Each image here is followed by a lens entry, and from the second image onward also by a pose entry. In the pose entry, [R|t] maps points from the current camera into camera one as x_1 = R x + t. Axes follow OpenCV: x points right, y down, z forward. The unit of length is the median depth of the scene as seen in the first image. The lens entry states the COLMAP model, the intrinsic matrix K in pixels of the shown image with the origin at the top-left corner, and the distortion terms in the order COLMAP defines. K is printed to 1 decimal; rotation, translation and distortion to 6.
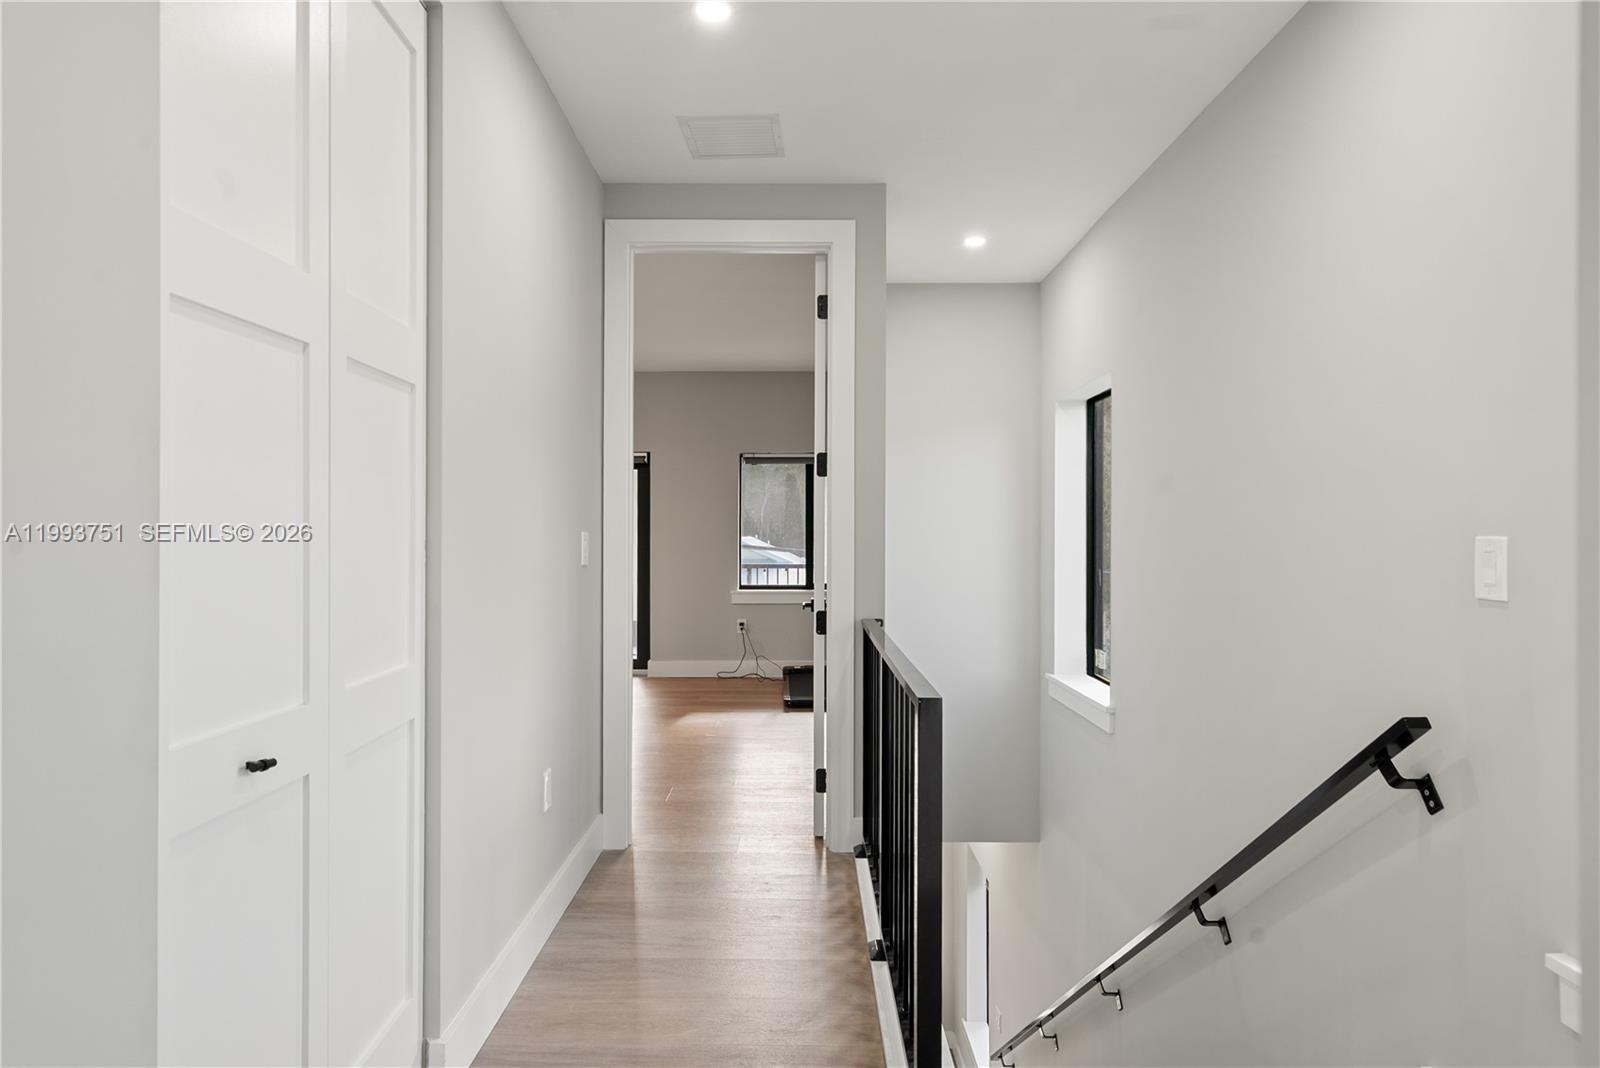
lens RADIAL K [[883.3, 0, 800.0], [0, 883.3, 534.0], [0, 0, 1]] dist [0.004563, 0.000925]
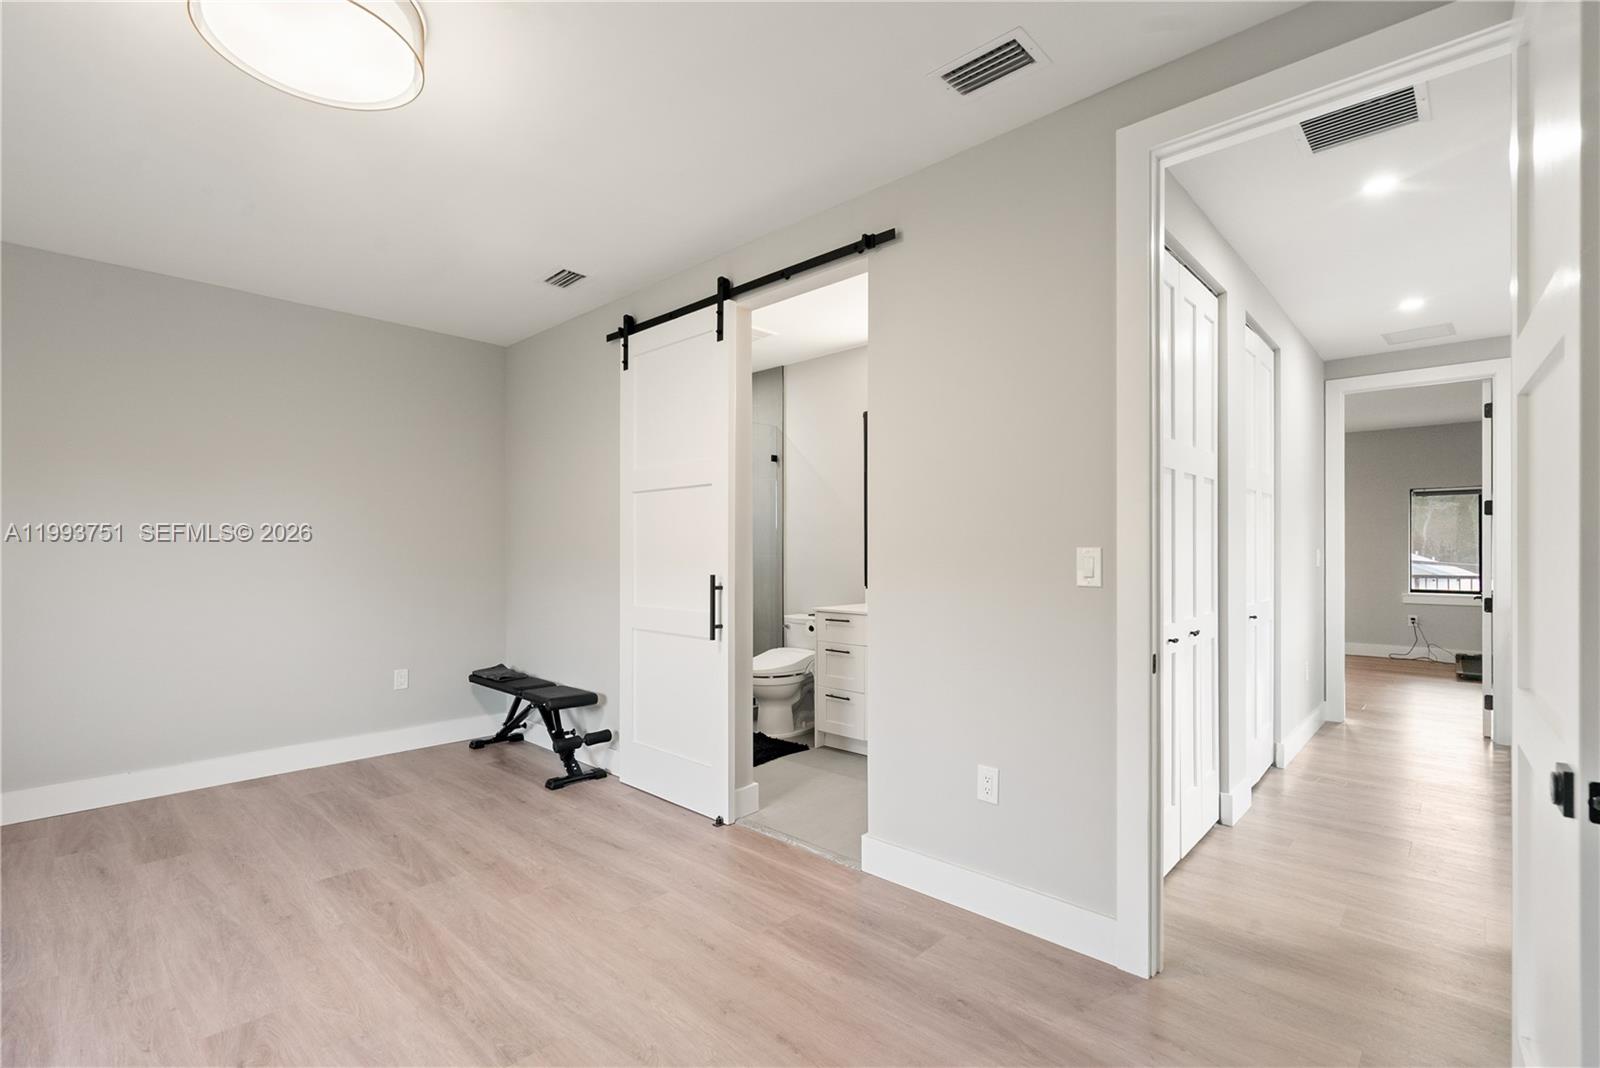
lens RADIAL K [[729.9, 0, 800.8], [0, 729.9, 550.6], [0, 0, 1]] dist [0.001536, 0.000978]
pose [[0.733856, -0.003563, -0.679295, 0.006341], [0.001553, 0.999992, -0.003567, 0.002384], [0.679303, 0.001562, 0.733856, -0.516066]]
